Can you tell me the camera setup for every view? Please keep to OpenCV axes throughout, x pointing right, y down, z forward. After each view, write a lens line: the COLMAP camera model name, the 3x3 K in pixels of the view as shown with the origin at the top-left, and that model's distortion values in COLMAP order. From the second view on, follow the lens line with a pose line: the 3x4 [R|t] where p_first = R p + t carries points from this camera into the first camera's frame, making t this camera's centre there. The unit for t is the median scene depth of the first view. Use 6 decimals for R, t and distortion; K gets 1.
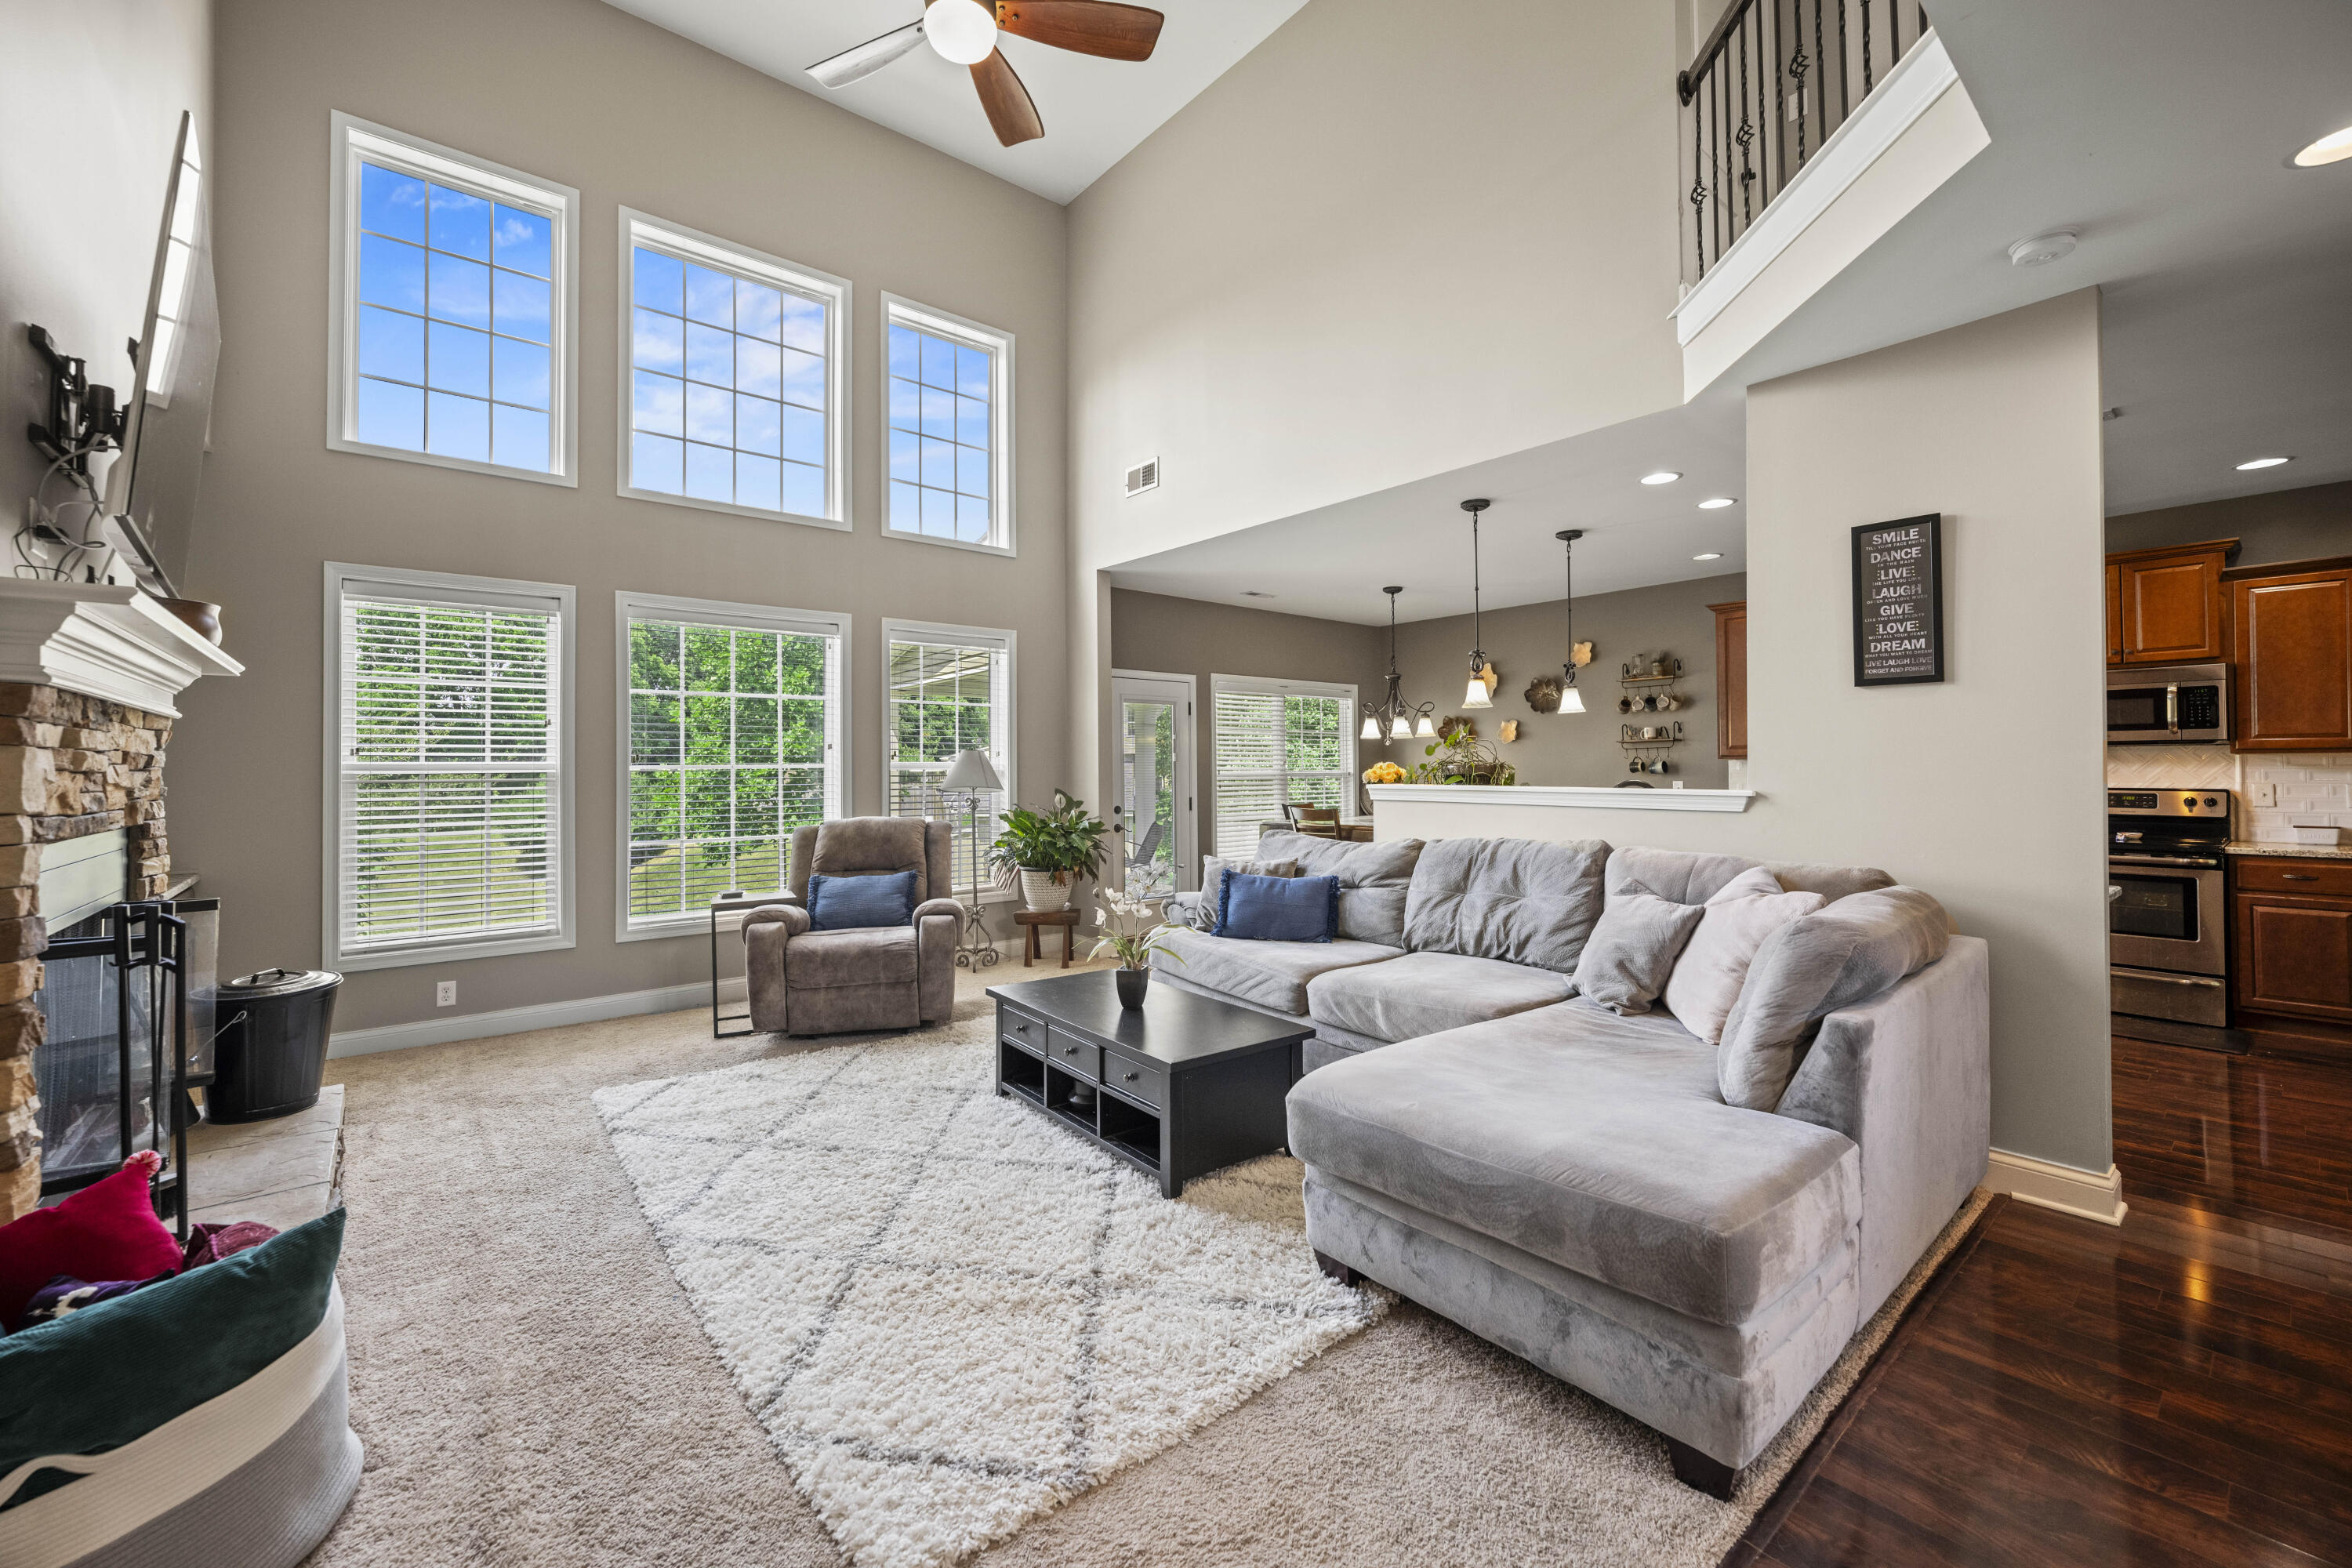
lens RADIAL K [[945.8, 0, 1165.4], [0, 945.8, 763.1], [0, 0, 1]] dist [-0.001758, -0.000390]
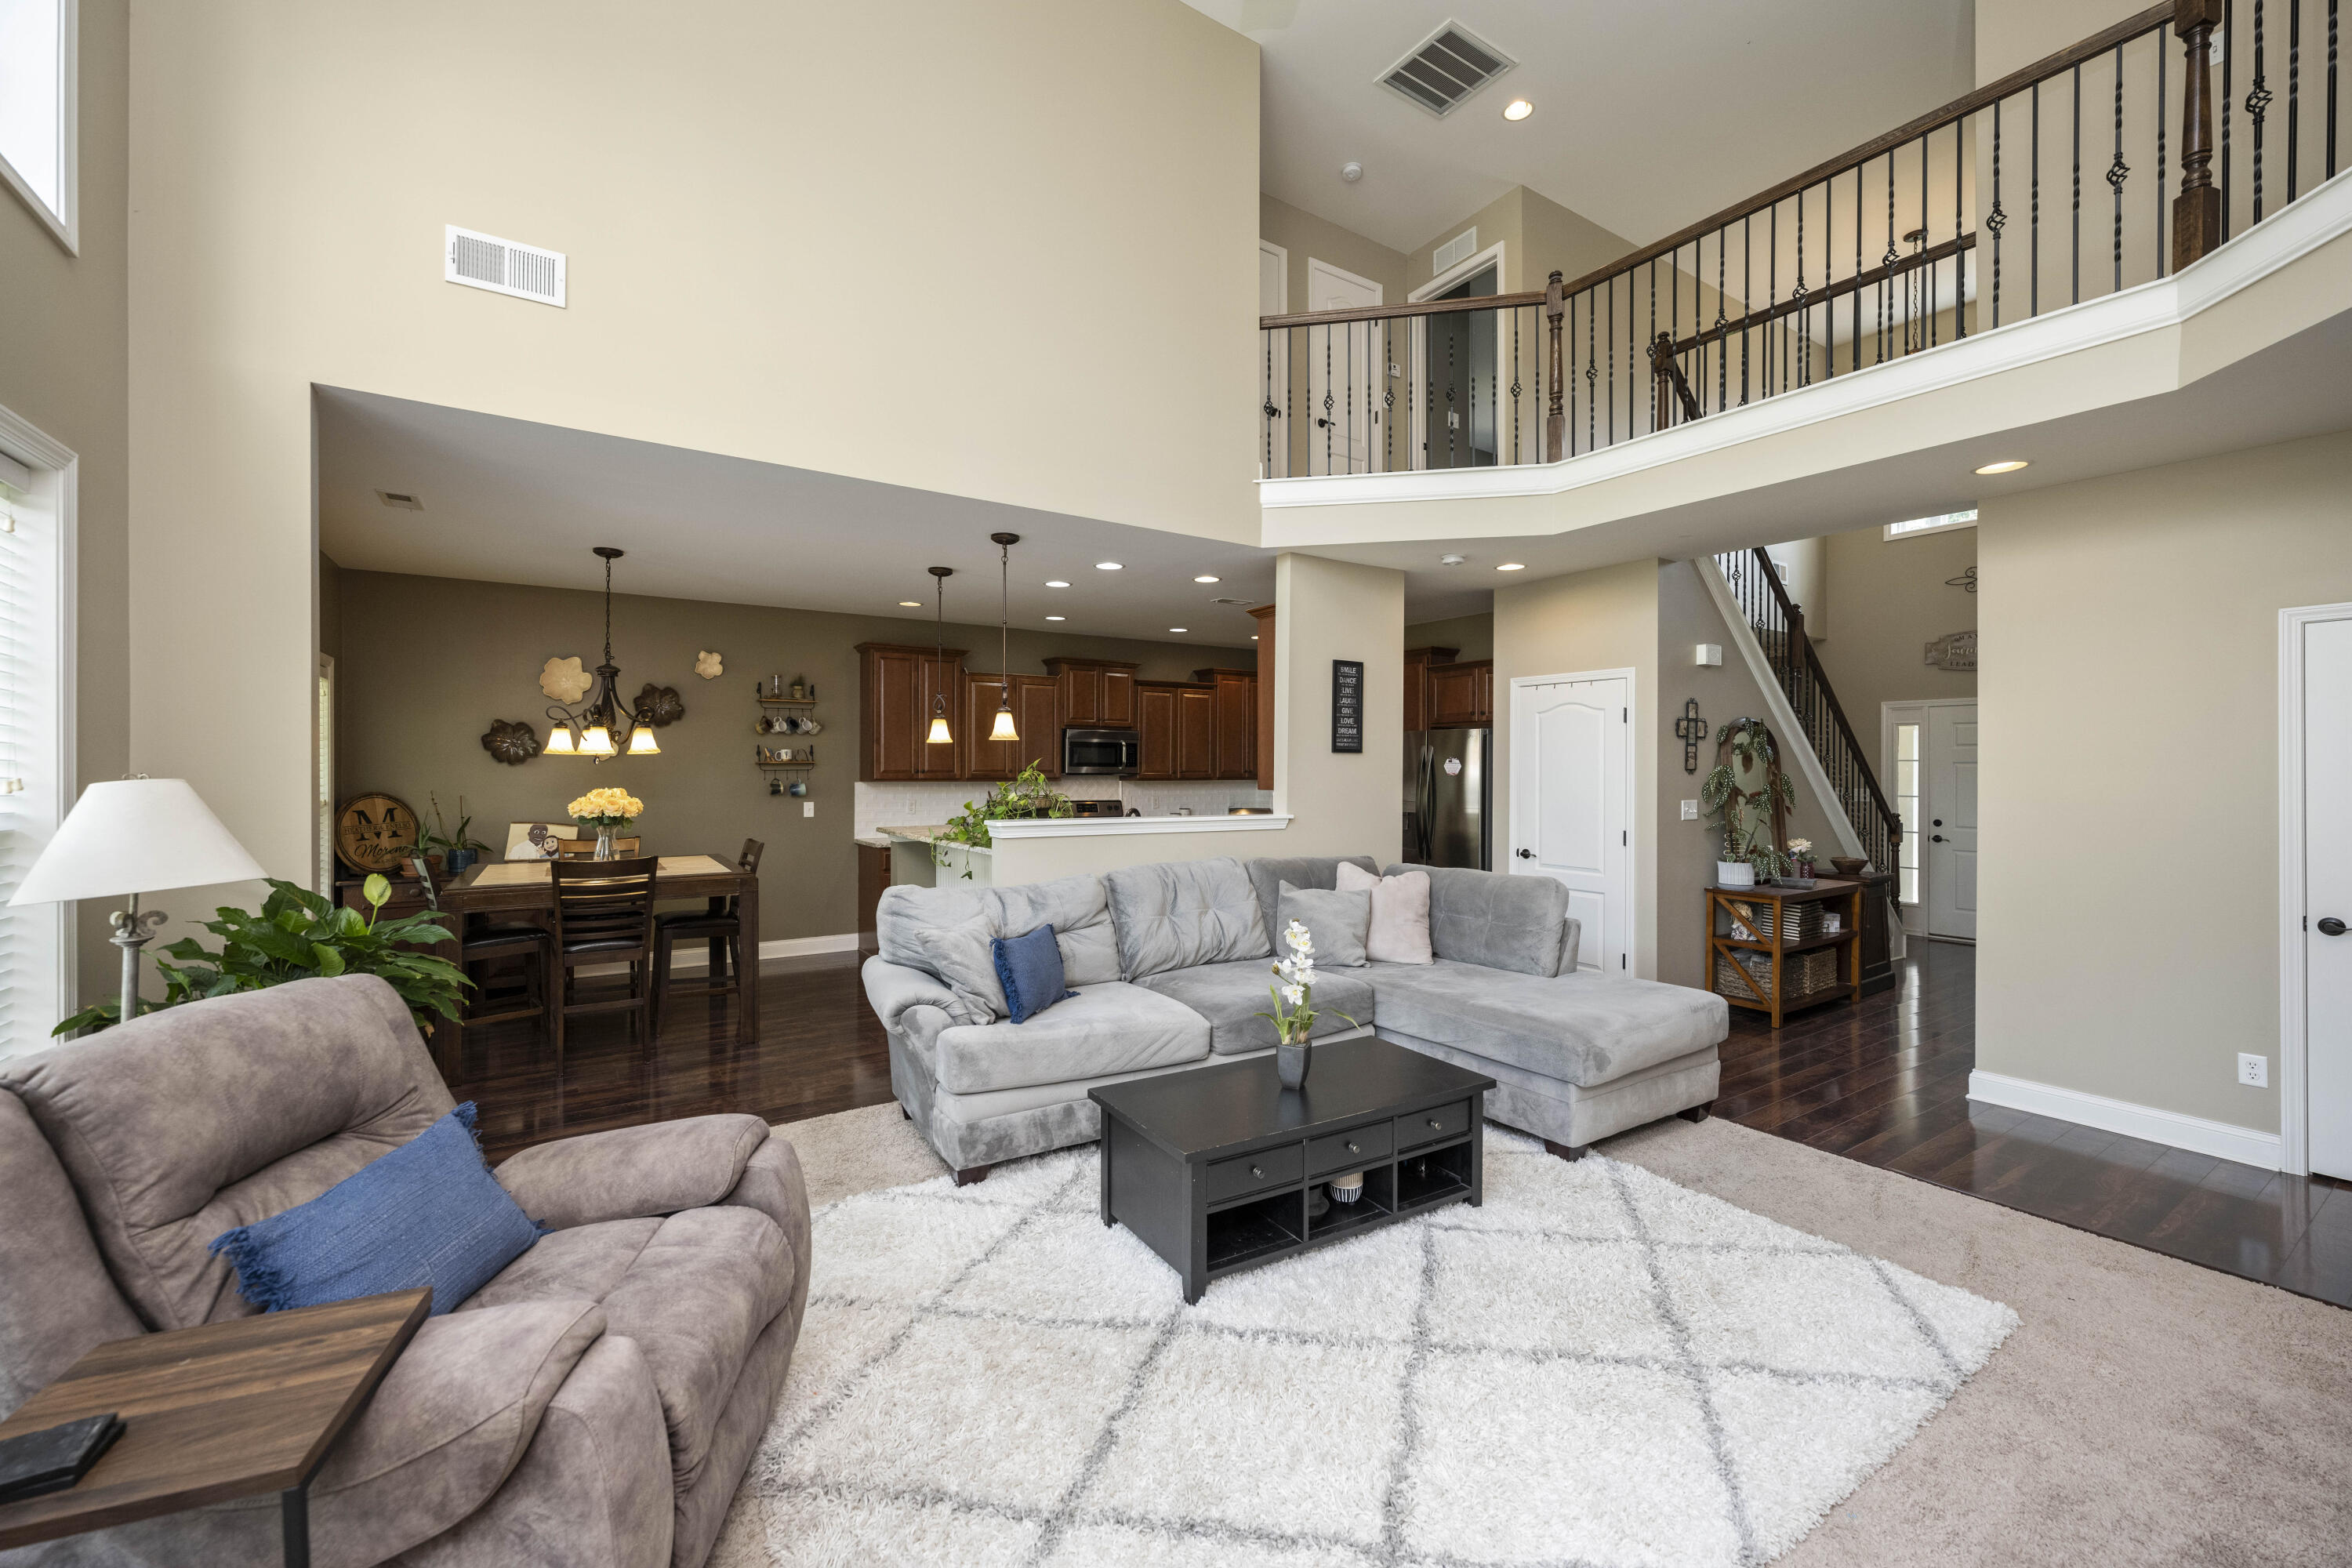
lens RADIAL K [[945.8, 0, 1174.7], [0, 945.8, 773.4], [0, 0, 1]] dist [-0.001758, -0.000390]
pose [[0.106600, 0.000011, 0.994302, -0.649495], [-0.011747, 0.999930, 0.001249, -0.026391], [-0.994233, -0.011813, 0.106593, 0.706496]]
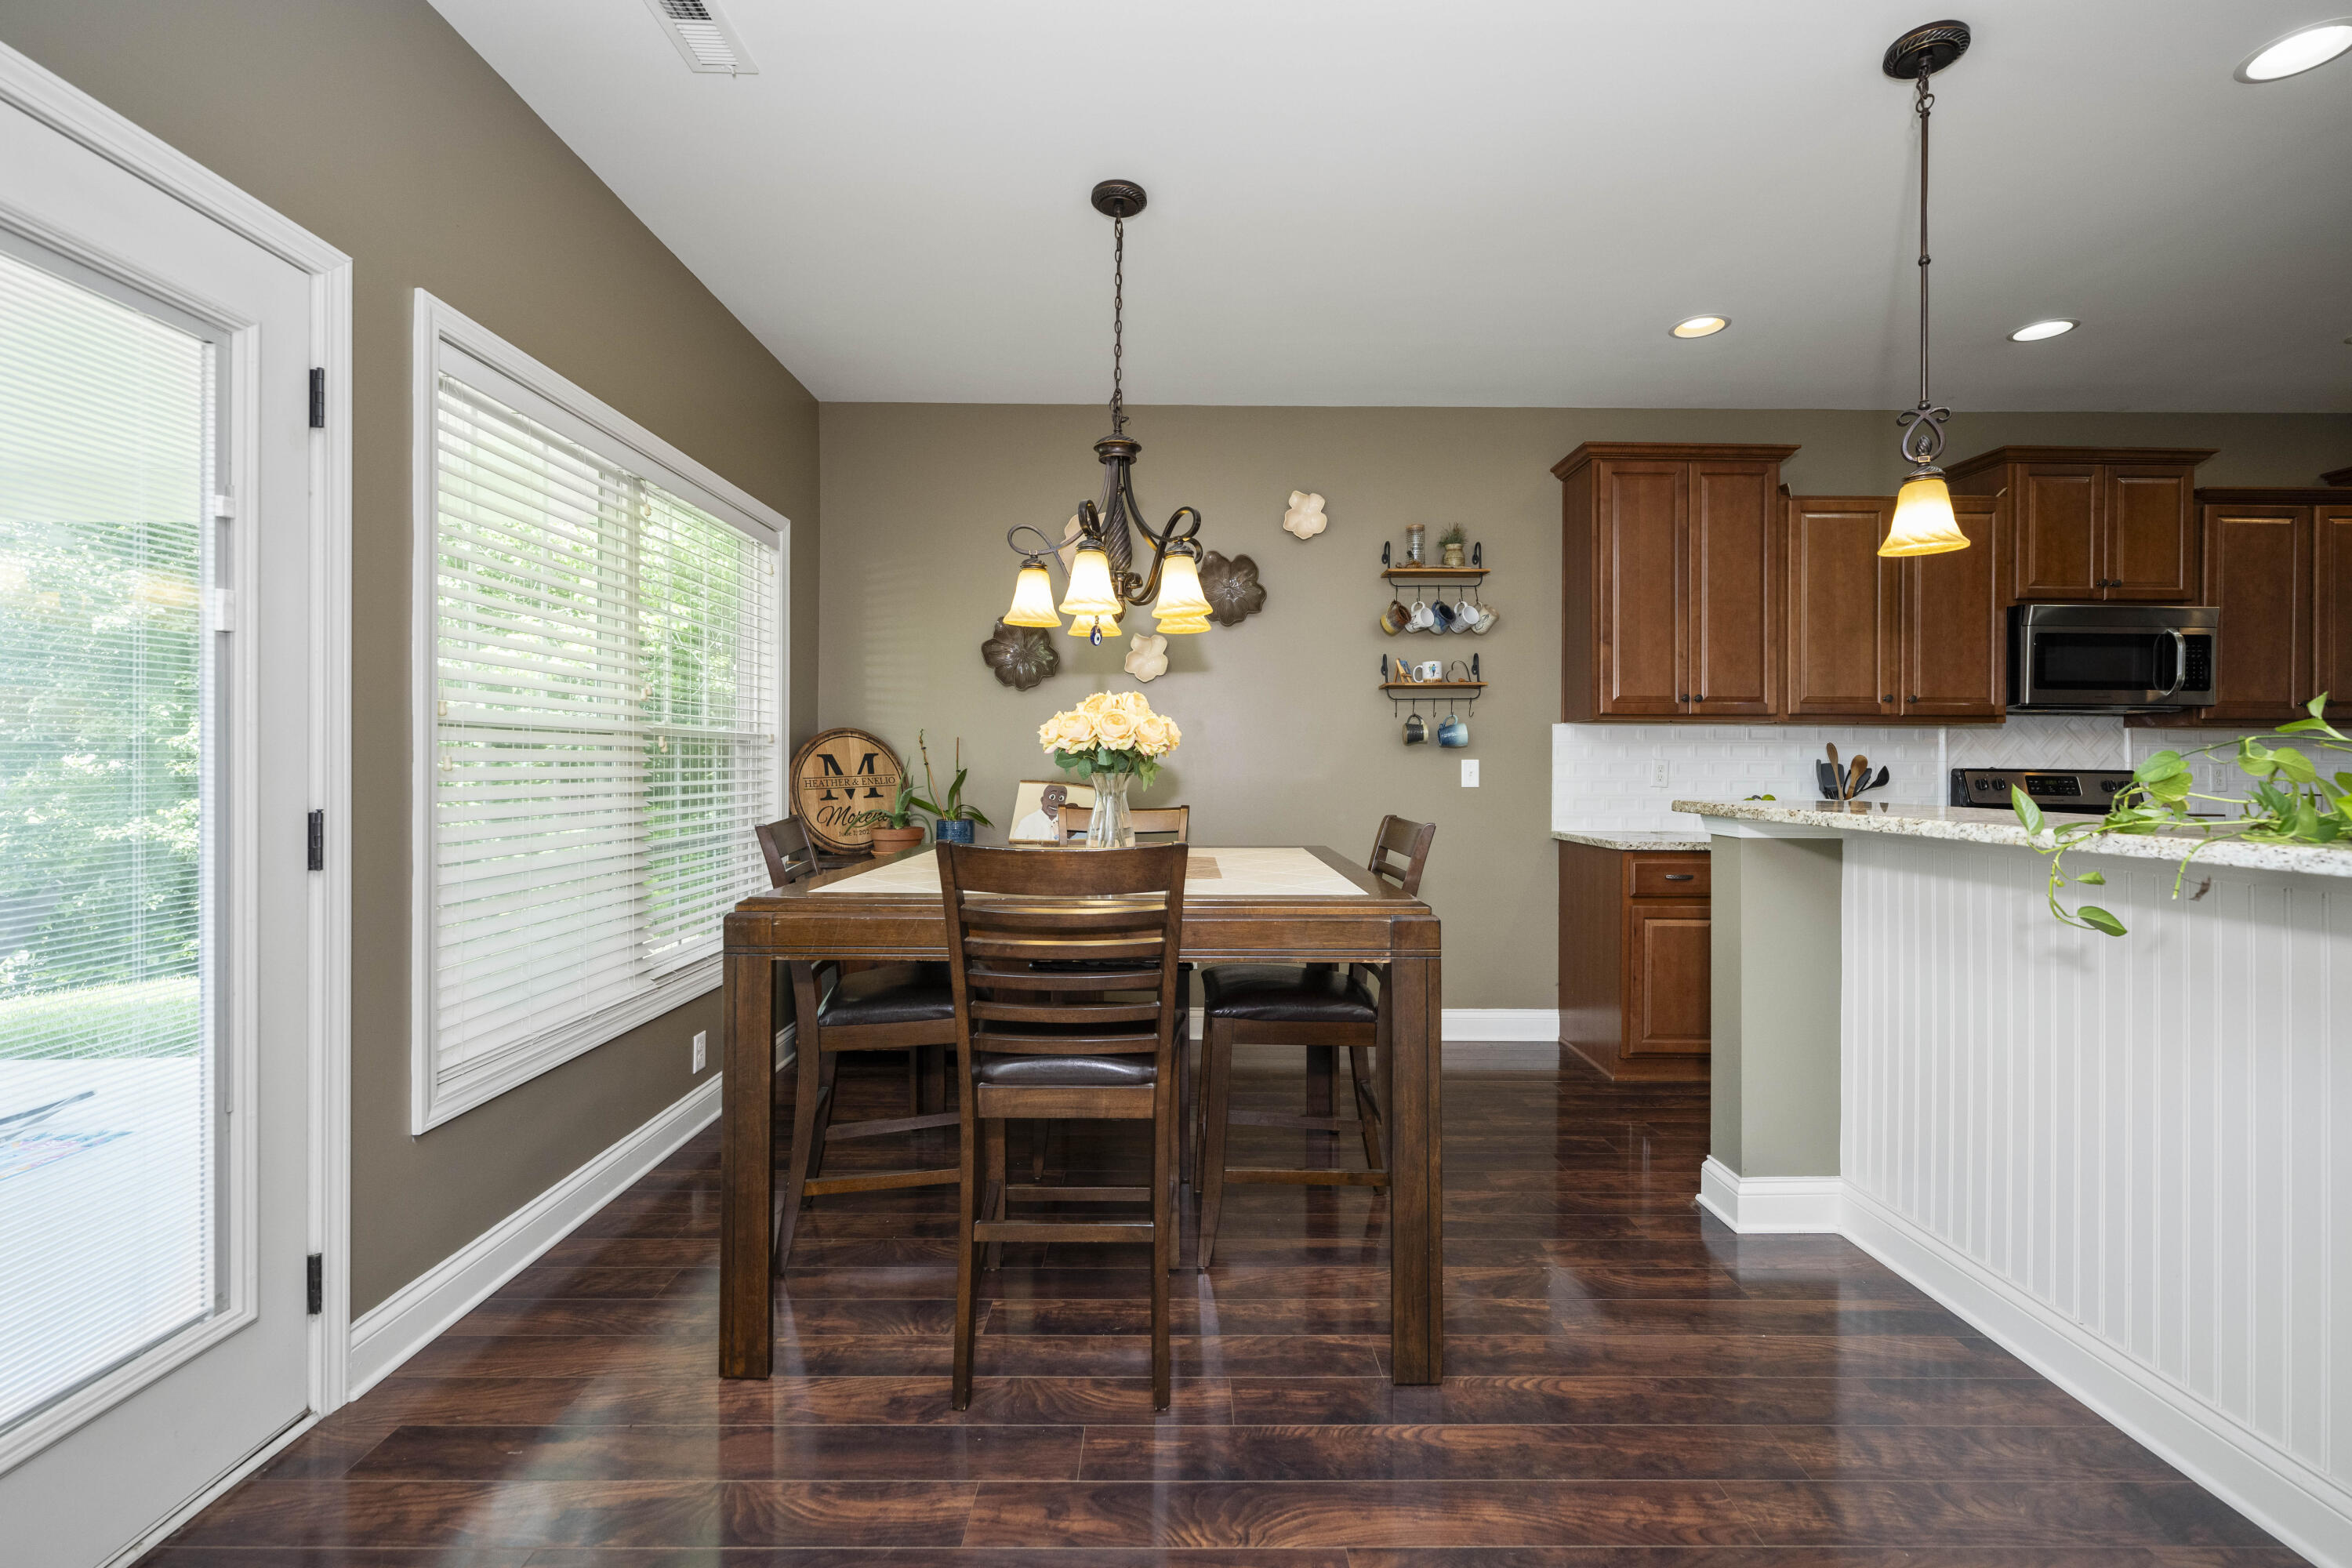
lens RADIAL K [[1044.2, 0, 1155.7], [0, 1044.2, 748.6], [0, 0, 1]] dist [-0.008493, 0.000129]
pose [[0.642990, 0.017669, 0.765671, -0.079205], [-0.016218, 0.999824, -0.009453, 0.031450], [-0.765703, -0.006339, 0.643163, 1.074669]]
